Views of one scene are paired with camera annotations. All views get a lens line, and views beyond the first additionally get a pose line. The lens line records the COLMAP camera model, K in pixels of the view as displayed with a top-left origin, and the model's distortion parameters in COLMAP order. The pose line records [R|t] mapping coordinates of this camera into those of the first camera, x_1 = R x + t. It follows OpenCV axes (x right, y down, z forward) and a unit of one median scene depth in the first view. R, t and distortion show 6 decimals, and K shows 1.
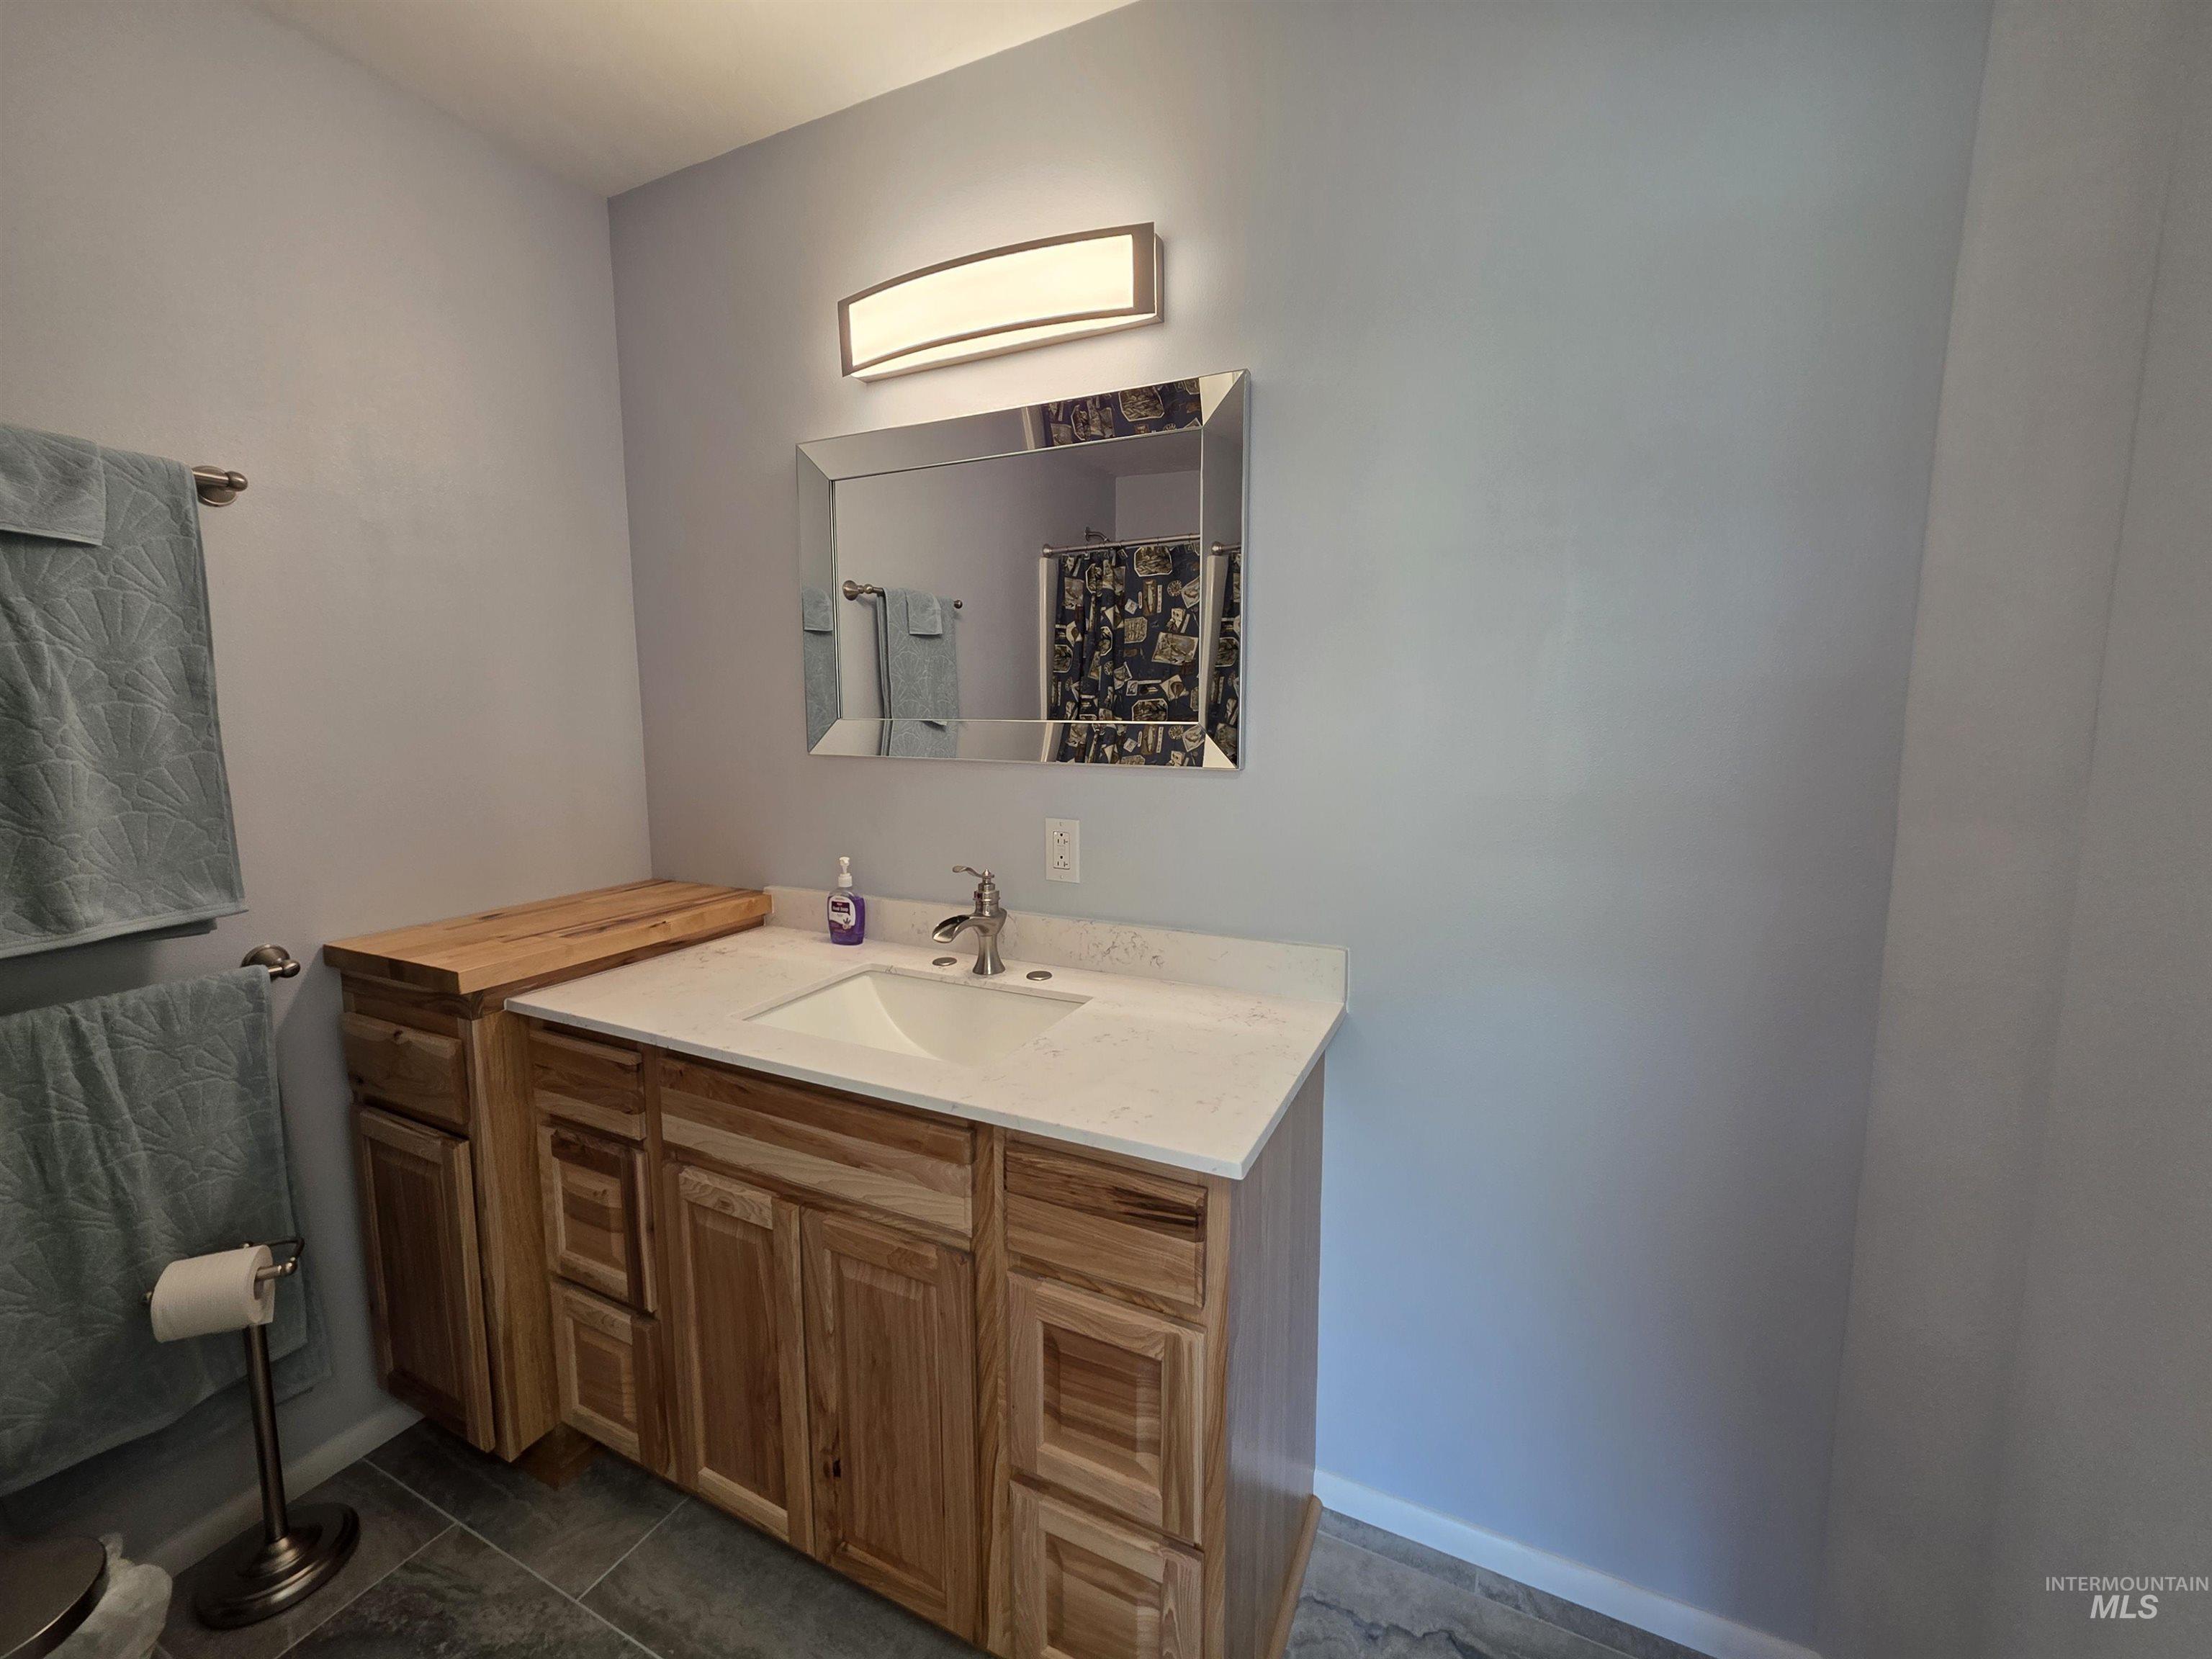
lens RADIAL K [[887.8, 0, 1119.5], [0, 887.8, 814.5], [0, 0, 1]] dist [0.002063, -0.000353]
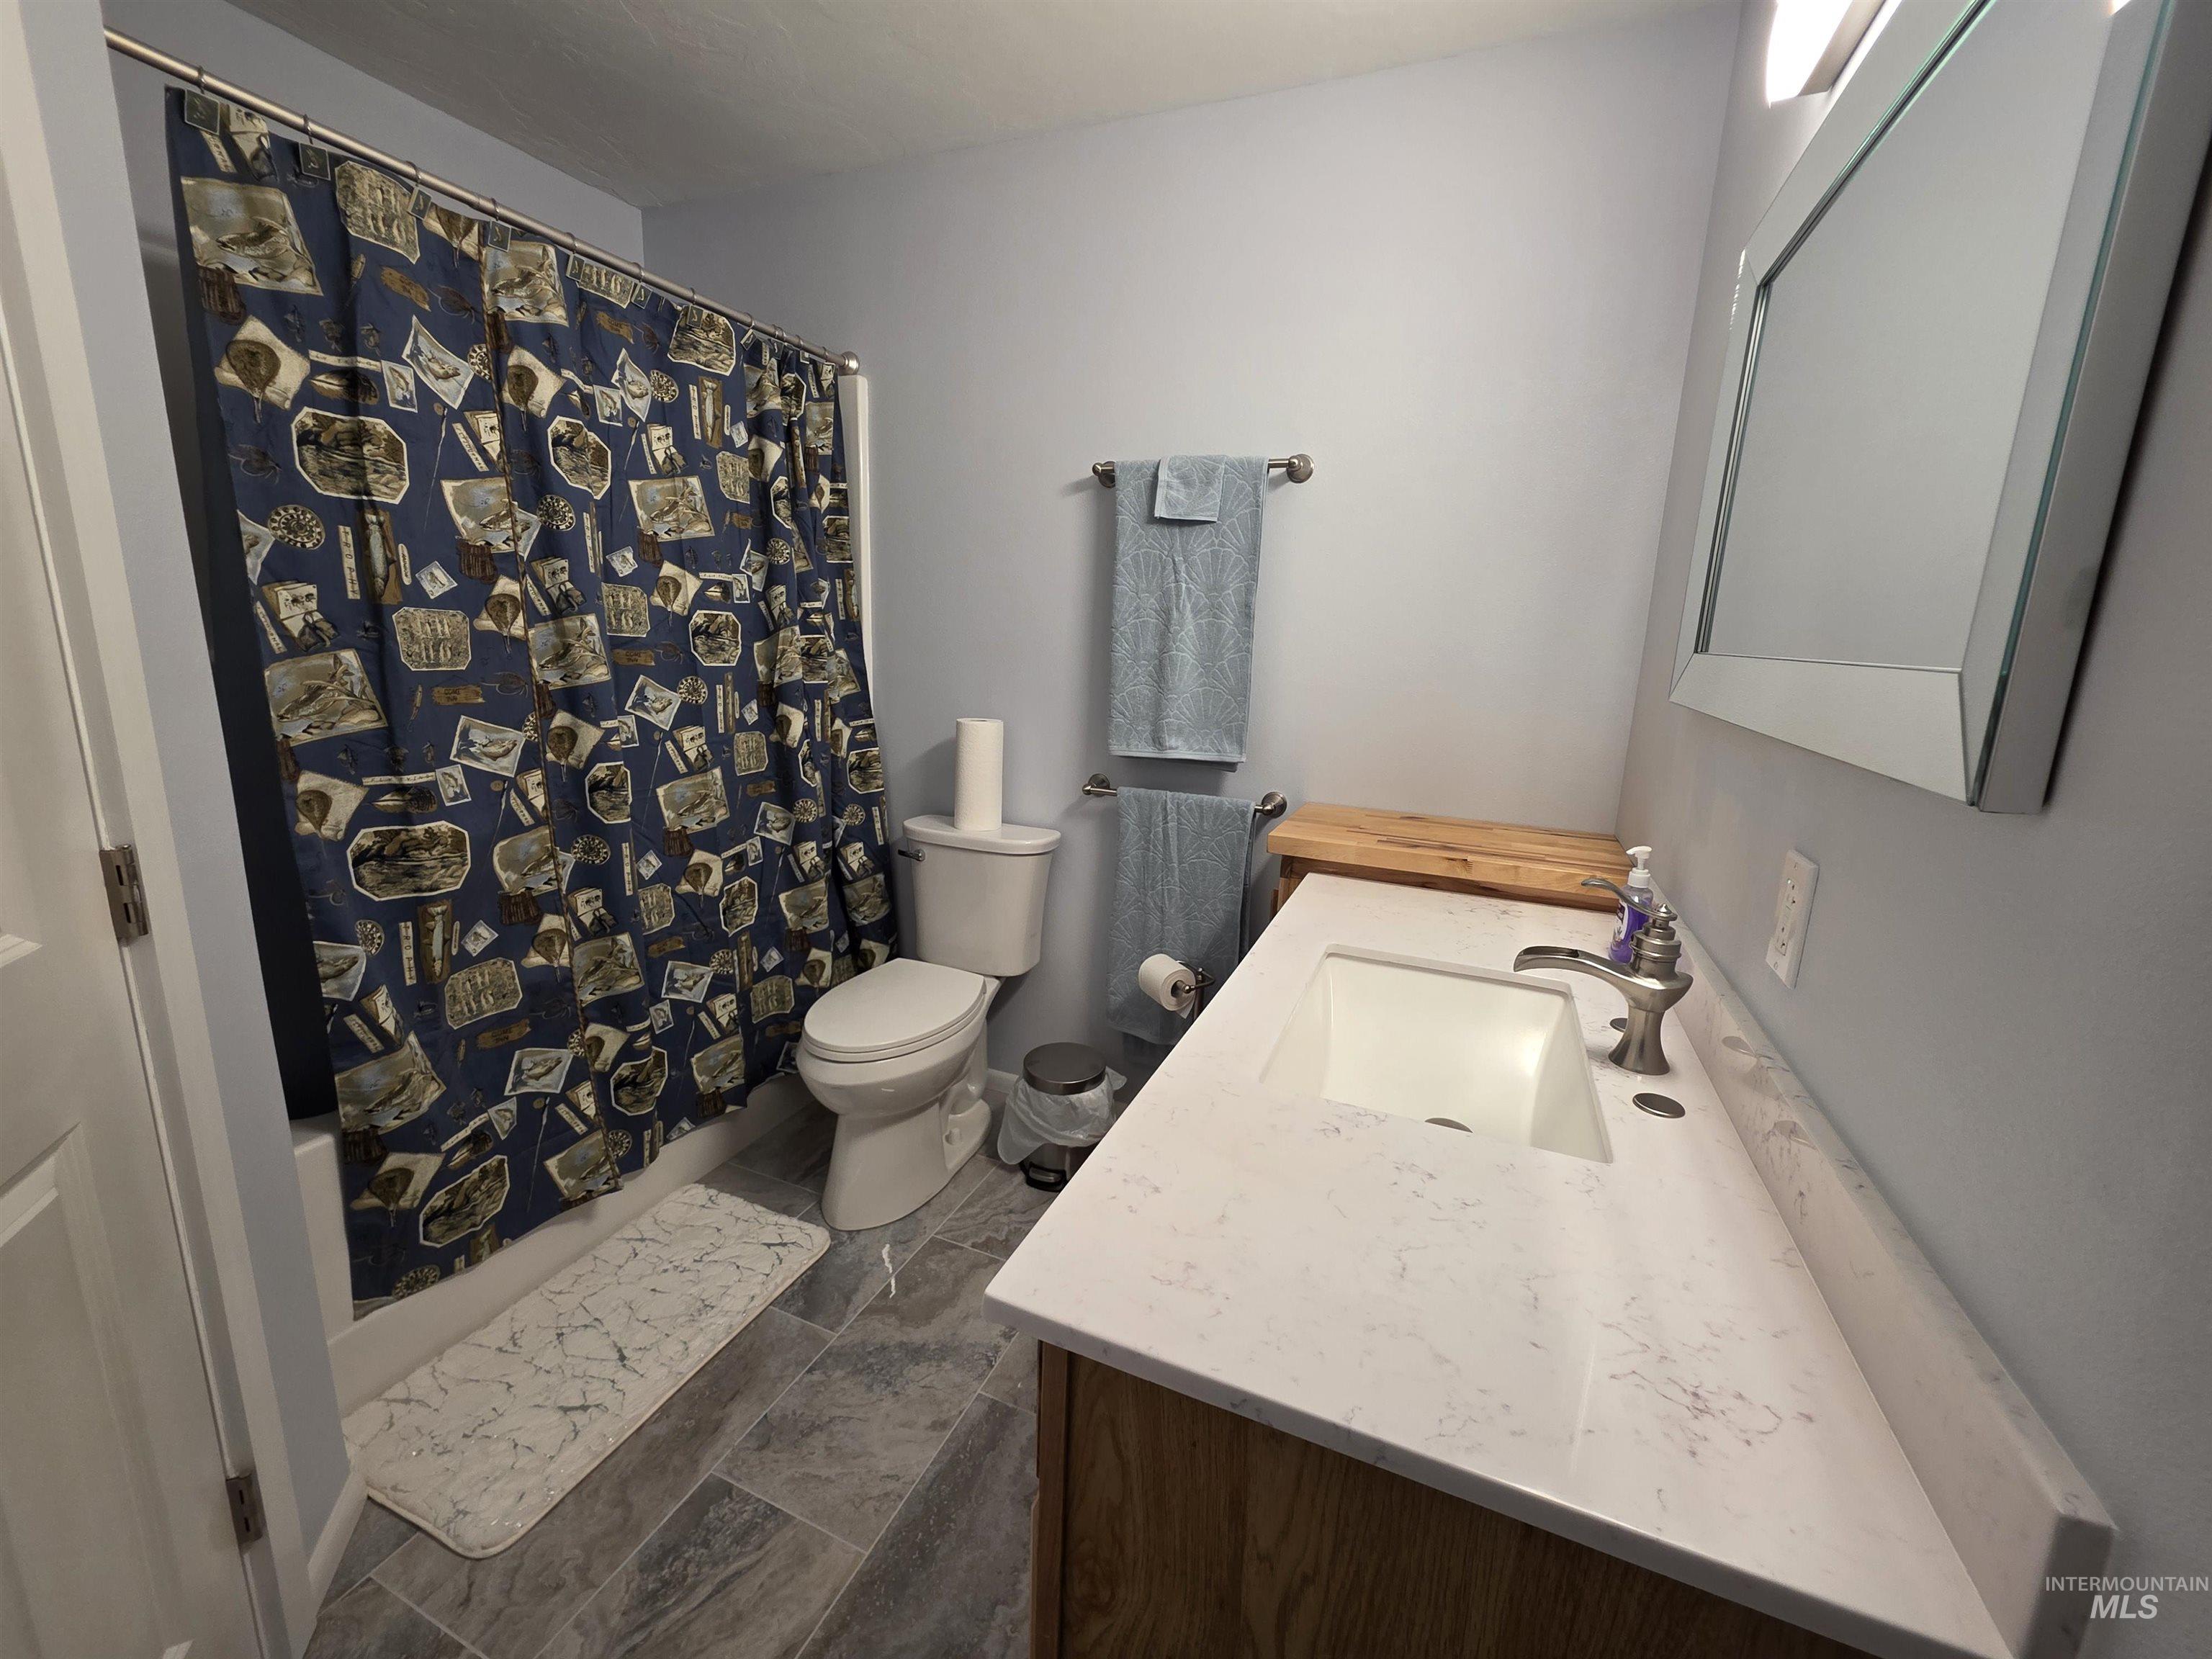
lens RADIAL K [[887.8, 0, 1109.0], [0, 887.8, 823.7], [0, 0, 1]] dist [0.002063, -0.000353]
pose [[0.042509, 0.219021, -0.974794, 0.530083], [-0.155882, 0.965181, 0.210063, -0.076234], [0.986861, 0.143024, 0.075171, 0.739502]]
